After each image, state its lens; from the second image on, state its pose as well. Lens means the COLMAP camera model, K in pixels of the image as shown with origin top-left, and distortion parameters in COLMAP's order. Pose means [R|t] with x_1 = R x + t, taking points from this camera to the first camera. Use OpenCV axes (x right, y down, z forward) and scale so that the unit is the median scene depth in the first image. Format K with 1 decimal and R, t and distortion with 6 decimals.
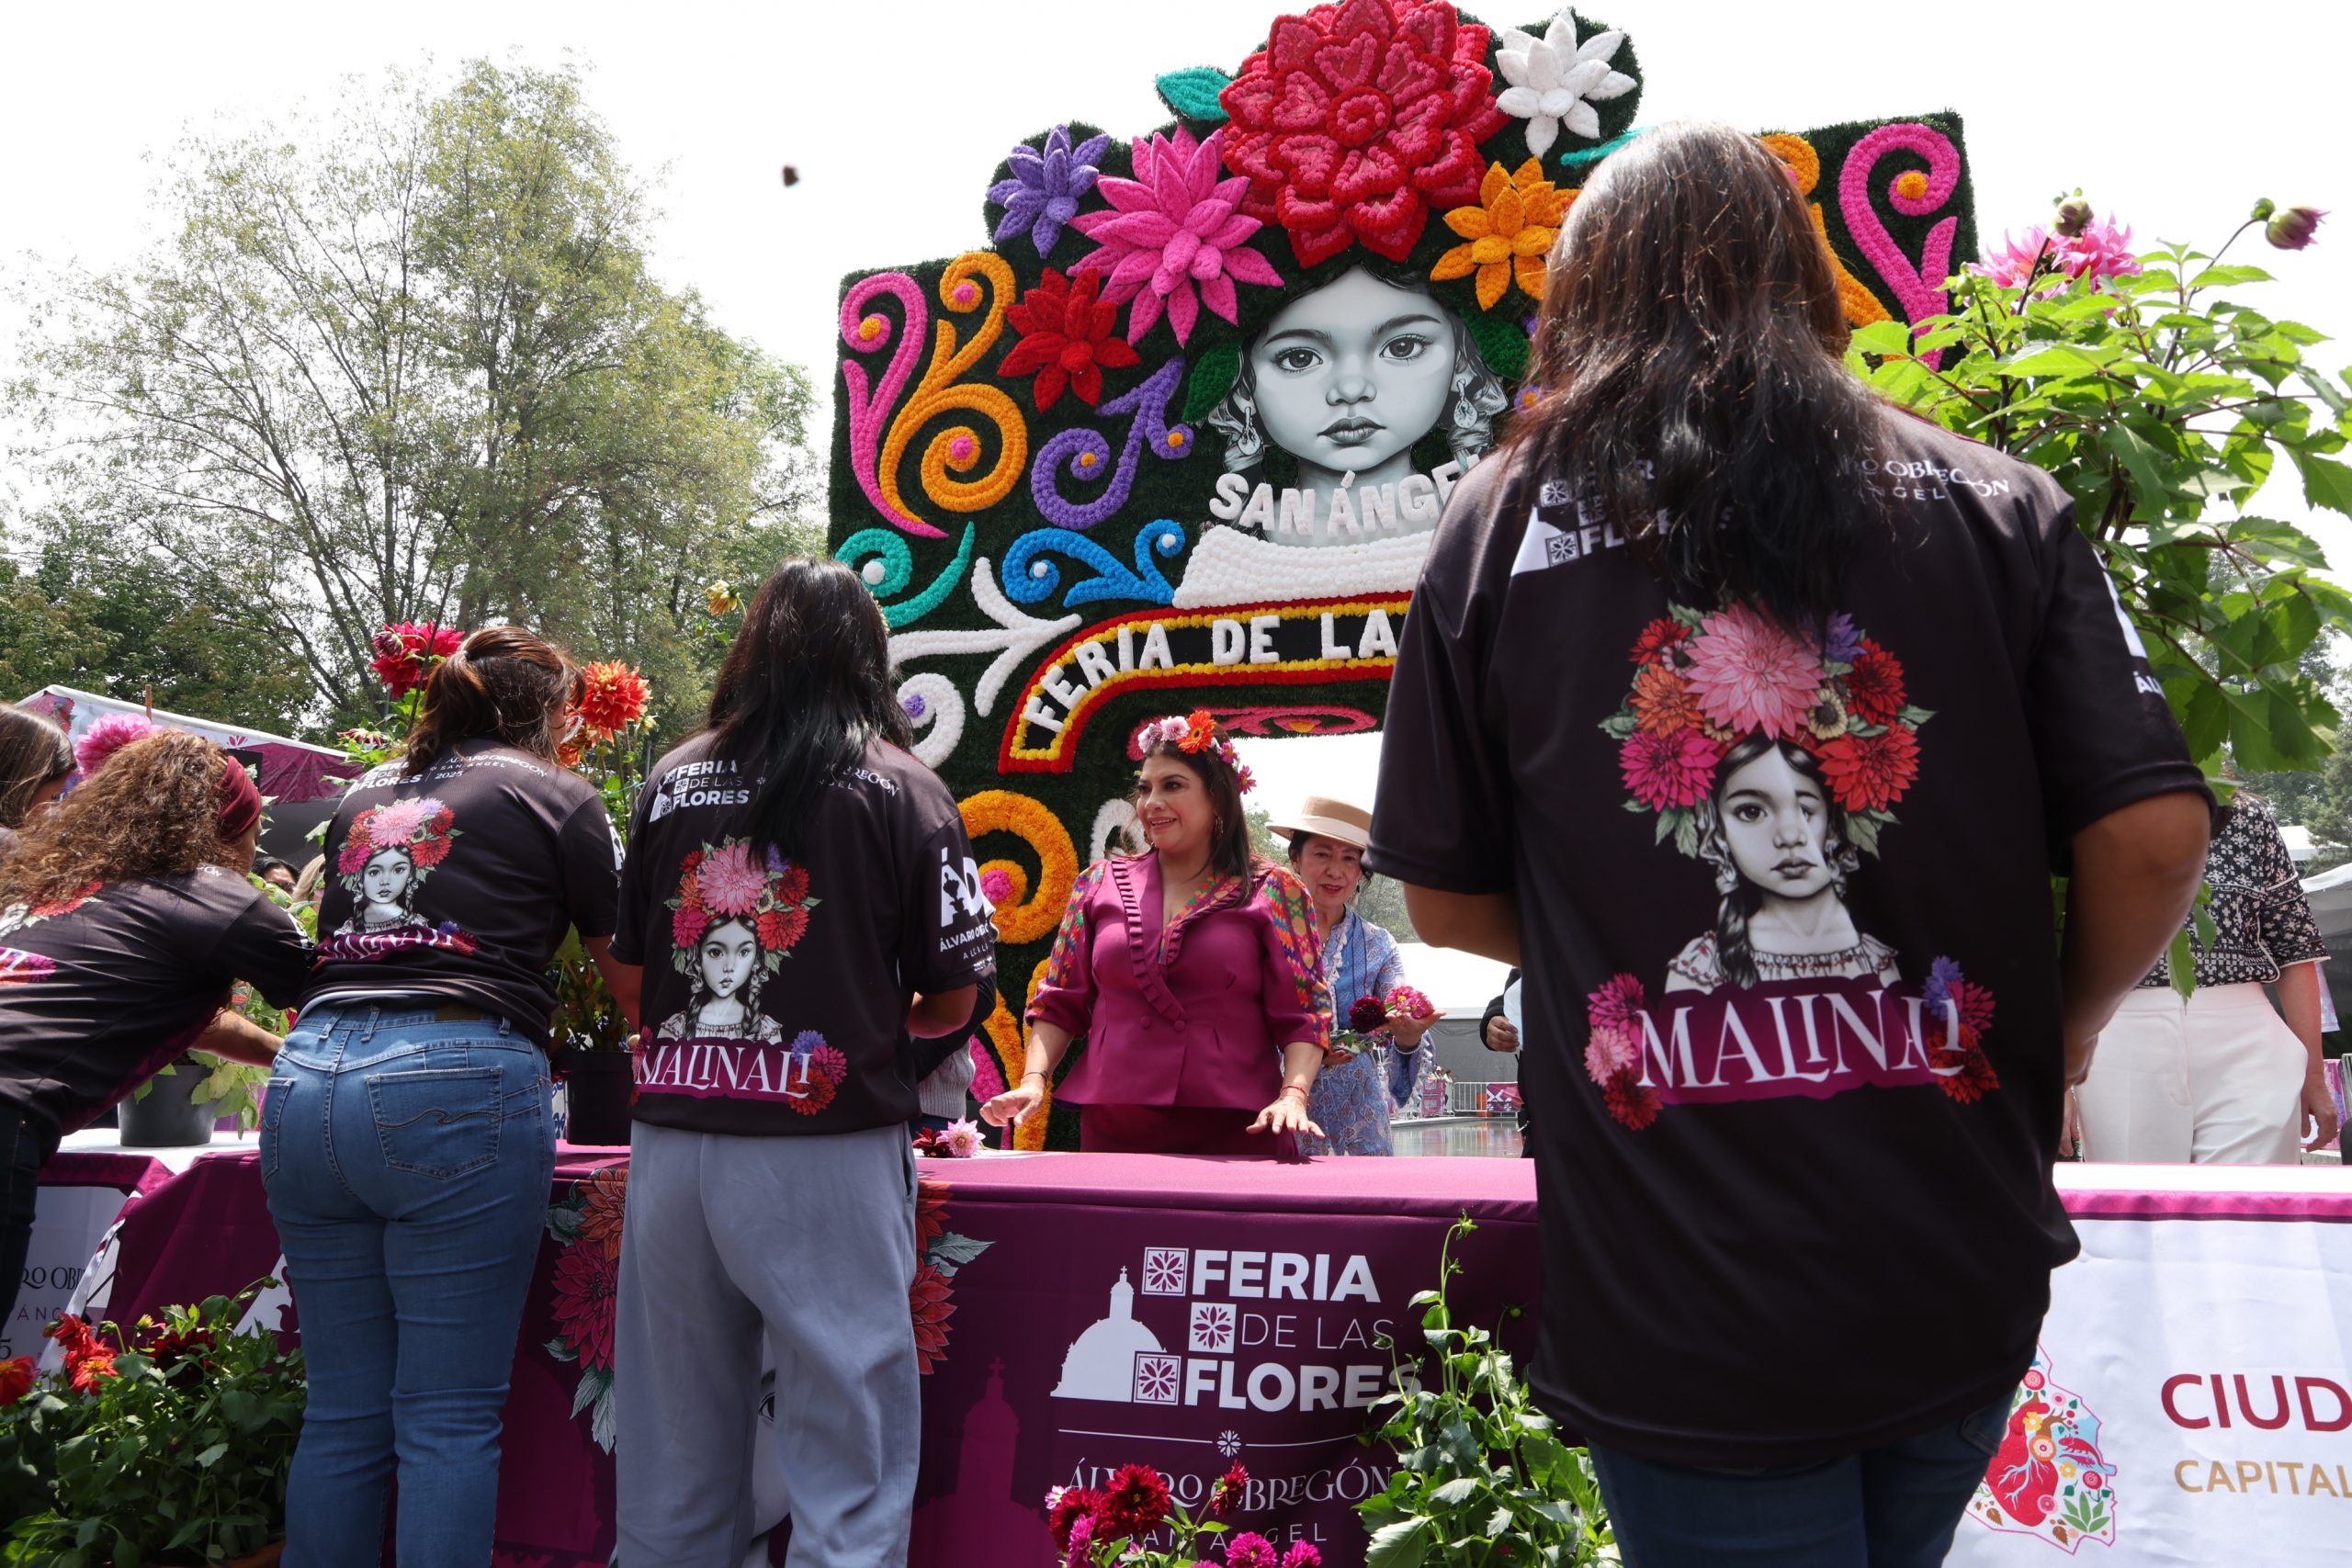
lens RADIAL K [[1649.6, 0, 1172.2], [0, 1649.6, 744.9], [0, 0, 1]] dist [0.032346, -0.003874]
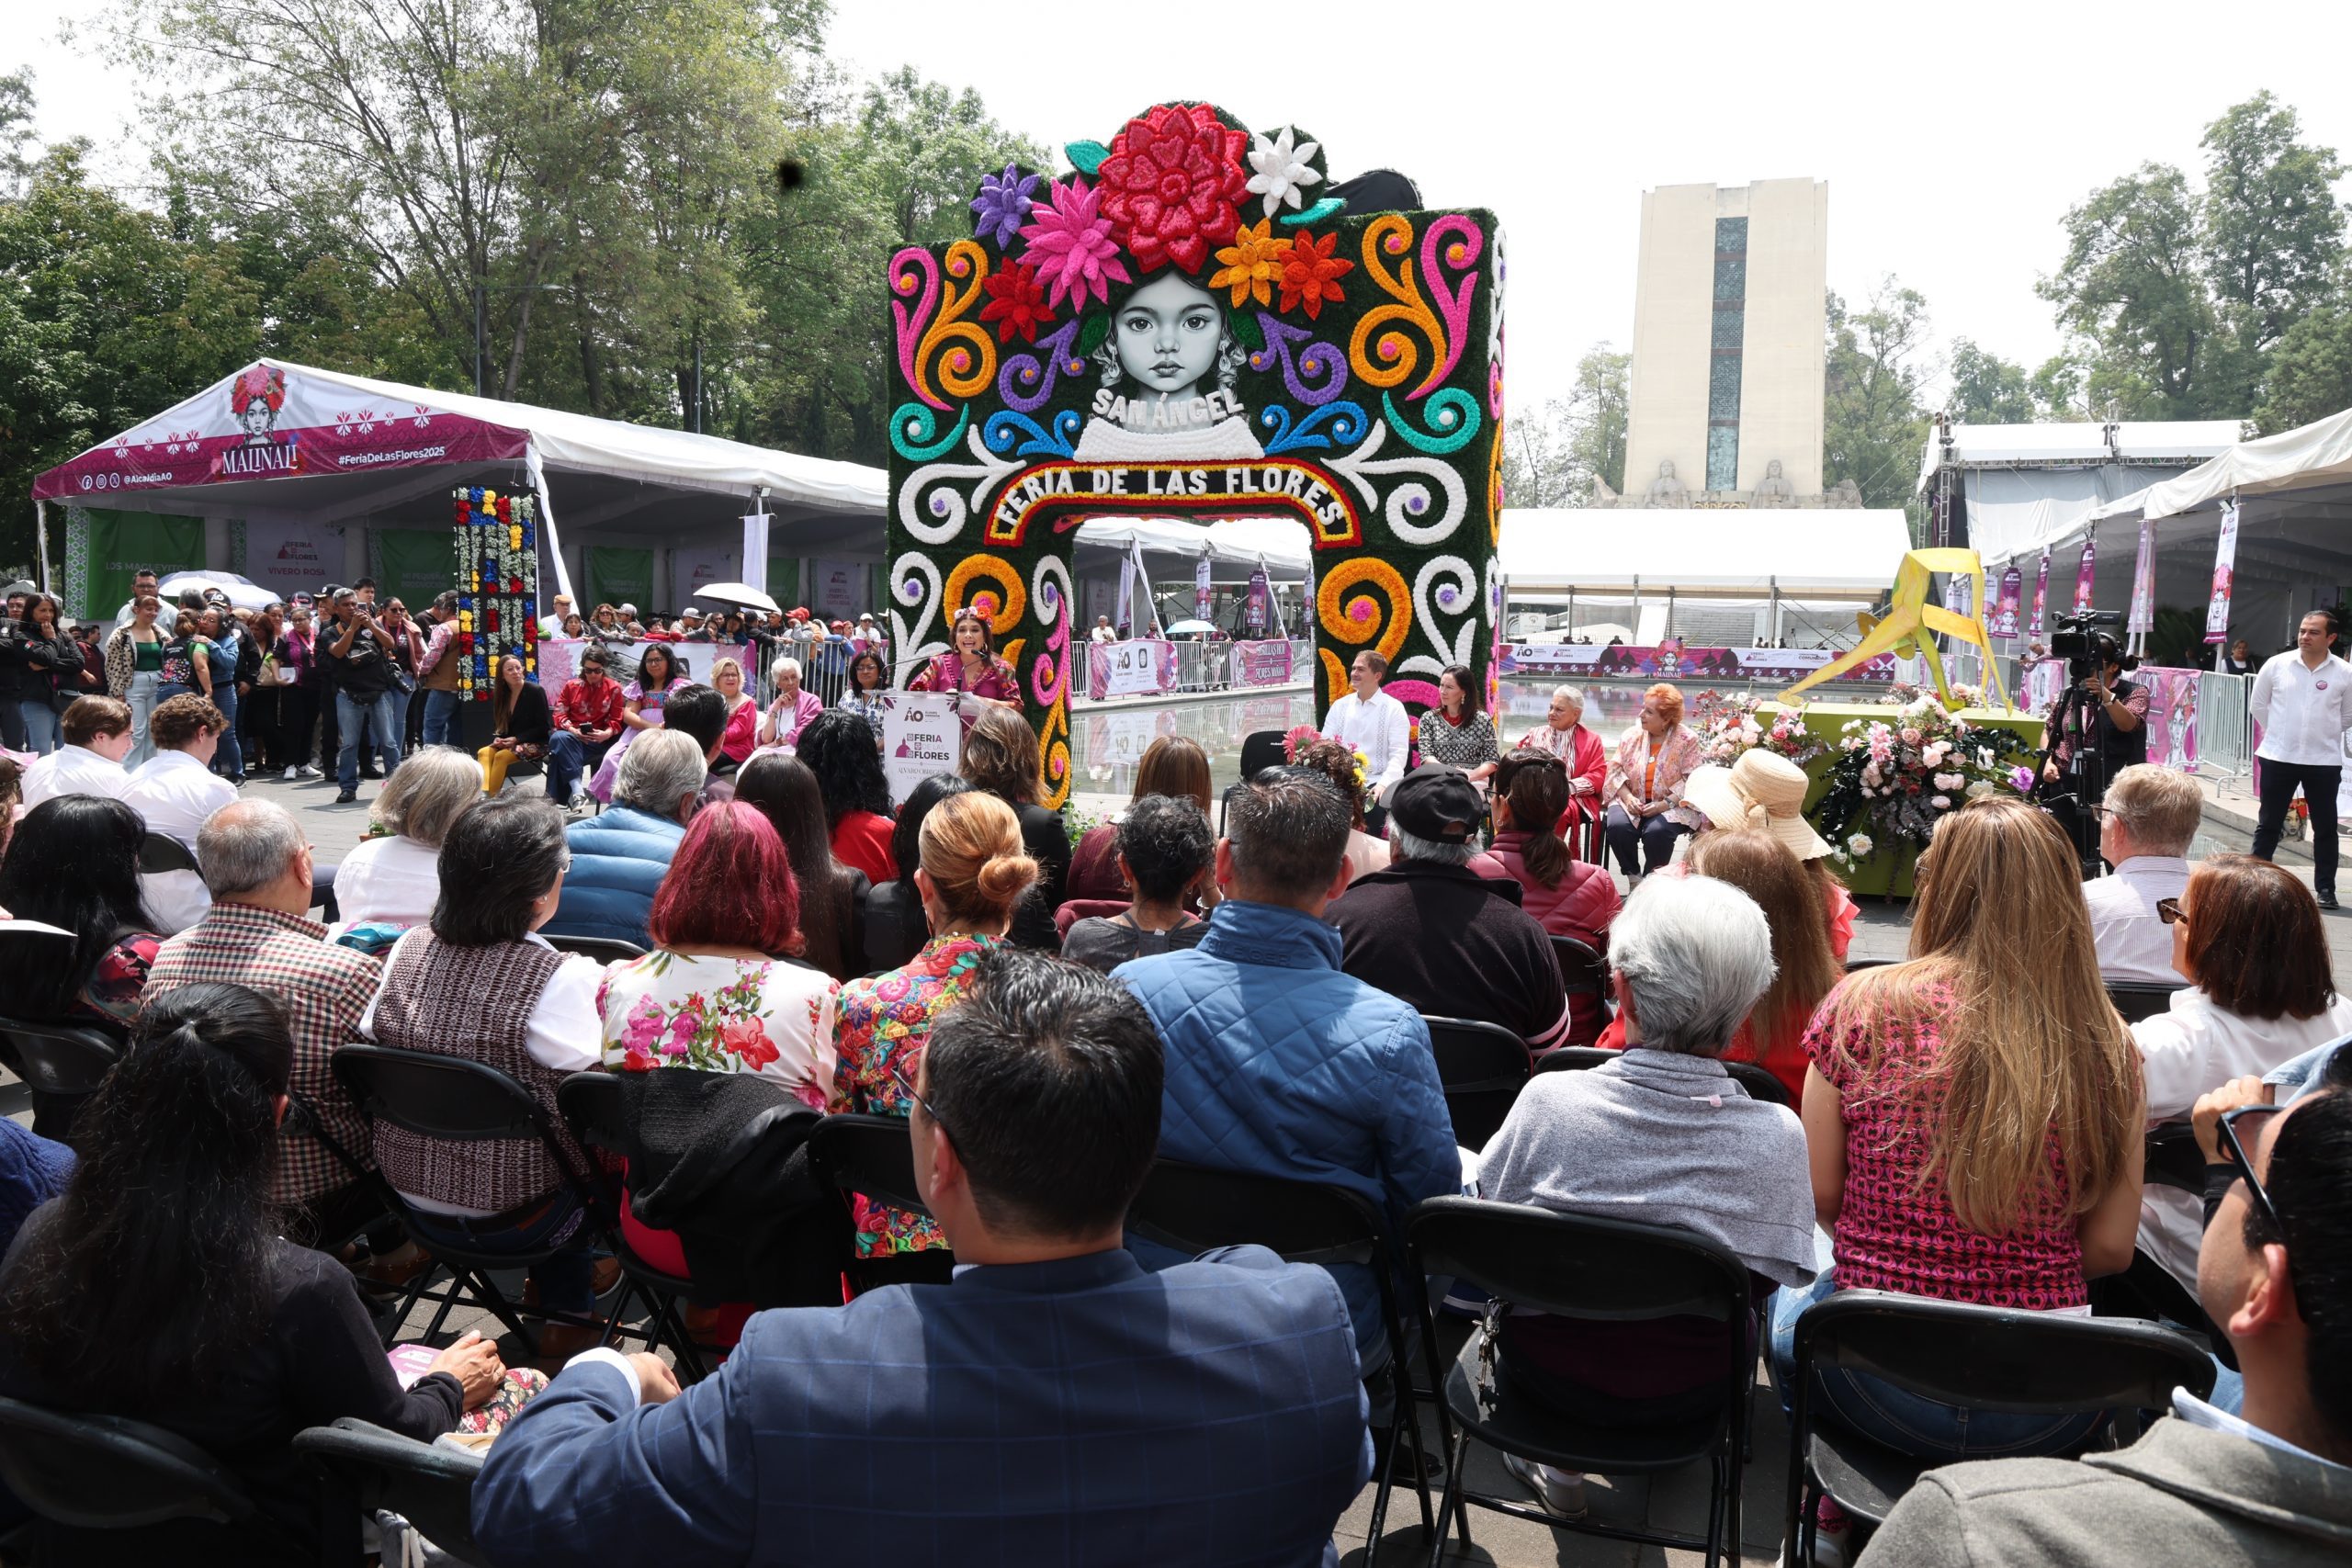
lens RADIAL K [[1649.6, 0, 1121.8], [0, 1649.6, 788.0], [0, 0, 1]] dist [0.032346, -0.003874]
pose [[0.999028, 0.015311, -0.041342, 0.138600], [-0.002770, 0.957707, 0.287732, -0.266138], [0.043999, -0.287338, 0.956818, -0.907435]]
